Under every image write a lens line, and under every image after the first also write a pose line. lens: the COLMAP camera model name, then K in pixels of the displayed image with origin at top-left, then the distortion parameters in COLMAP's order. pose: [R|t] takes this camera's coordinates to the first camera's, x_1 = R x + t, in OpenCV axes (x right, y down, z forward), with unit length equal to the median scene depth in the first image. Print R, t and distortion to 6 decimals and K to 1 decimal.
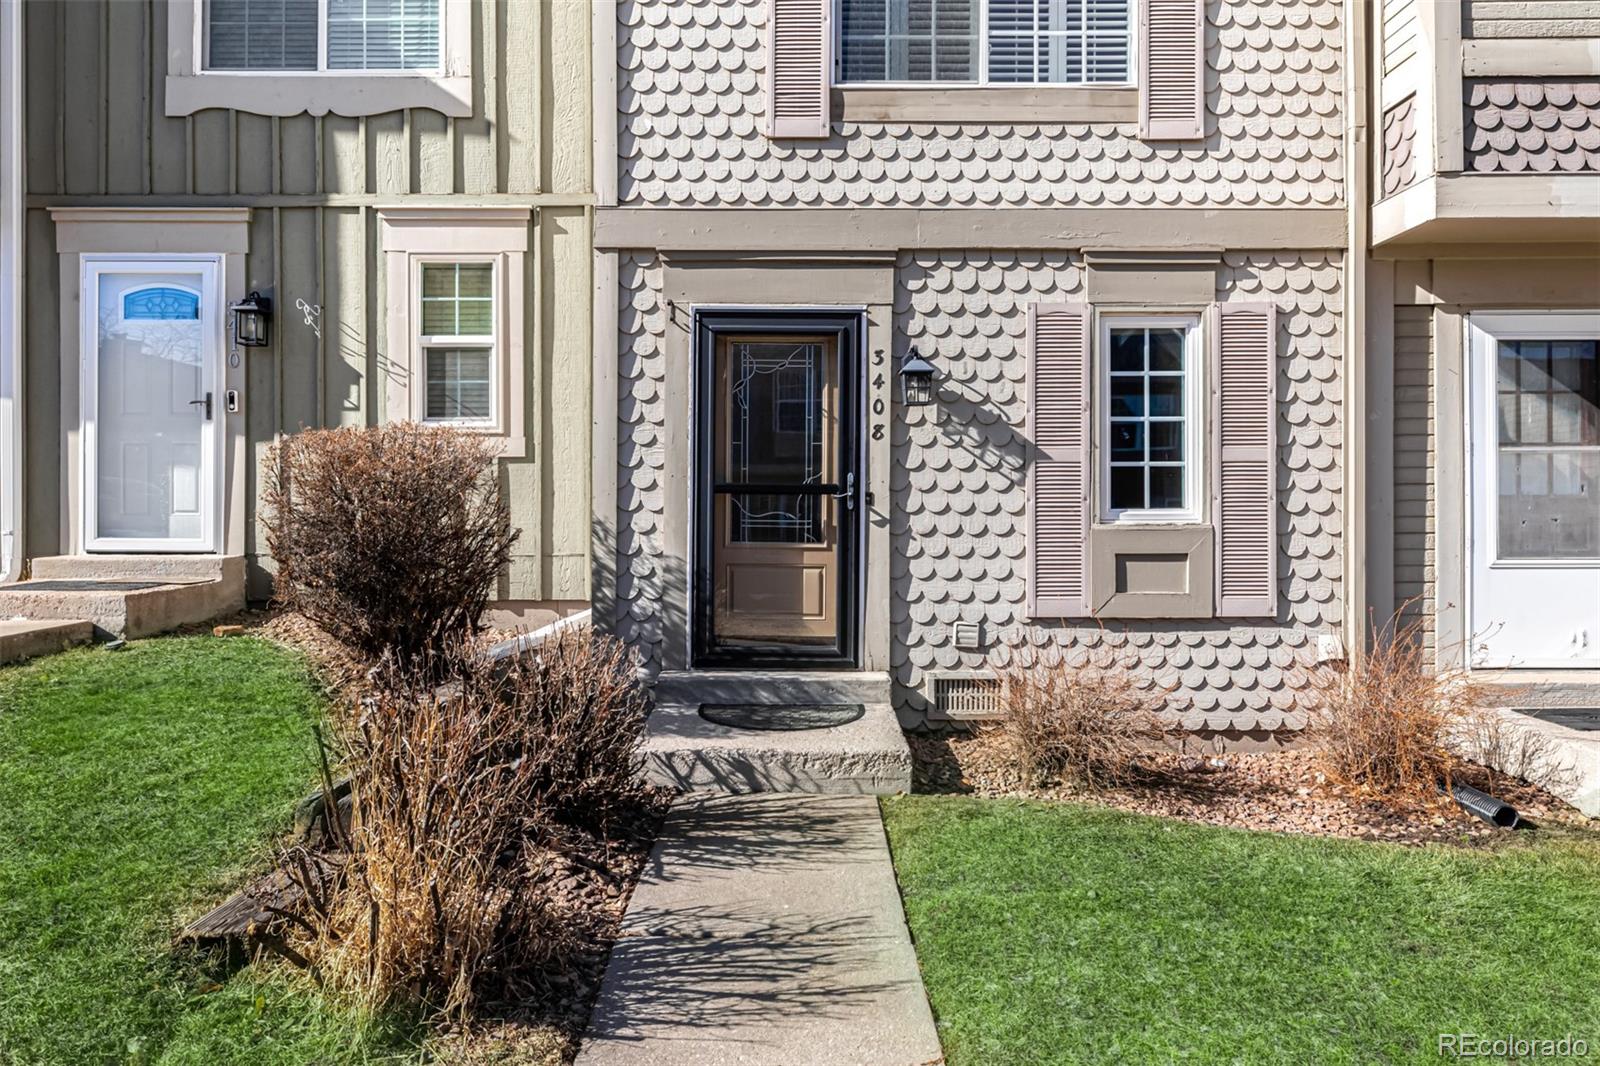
lens RADIAL K [[1012.1, 0, 801.7], [0, 1012.1, 527.5], [0, 0, 1]] dist [-0.008895, -0.001436]
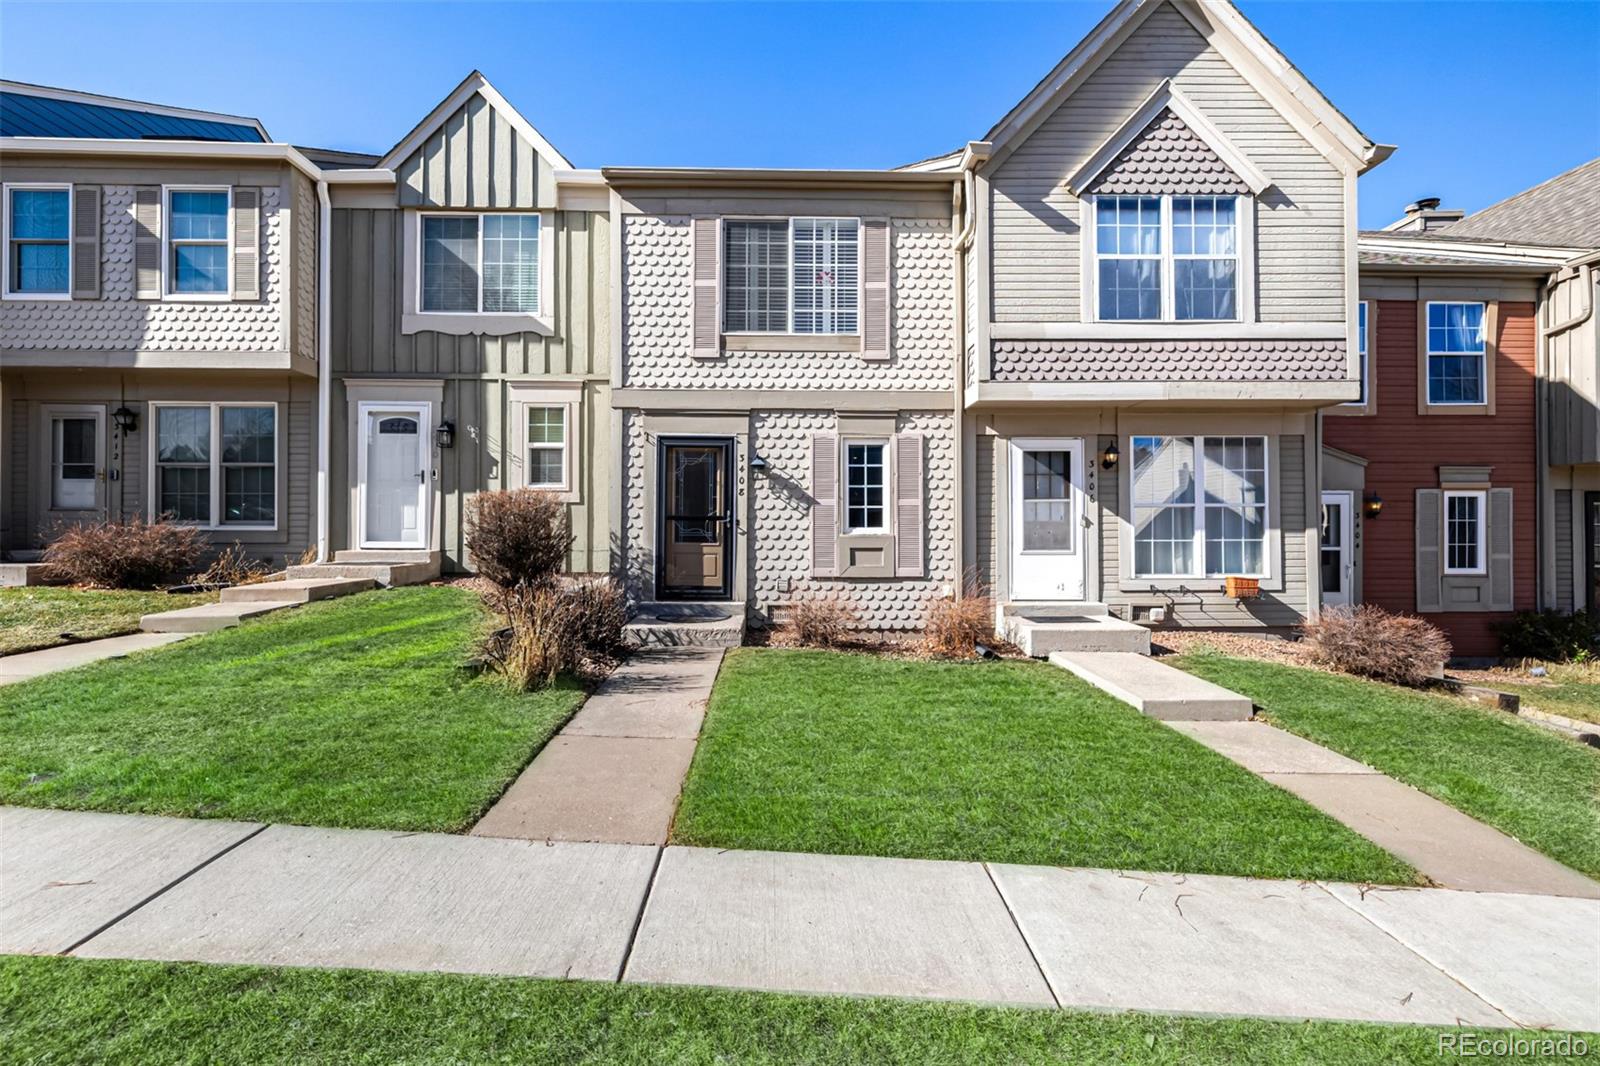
lens RADIAL K [[694.4, 0, 797.7], [0, 694.4, 536.5], [0, 0, 1]] dist [-0.002203, -0.000208]
pose [[0.999591, 0.001275, 0.028579, 0.153721], [-0.000898, 0.999912, -0.013205, 0.021357], [-0.028593, 0.013174, 0.999504, -0.501120]]
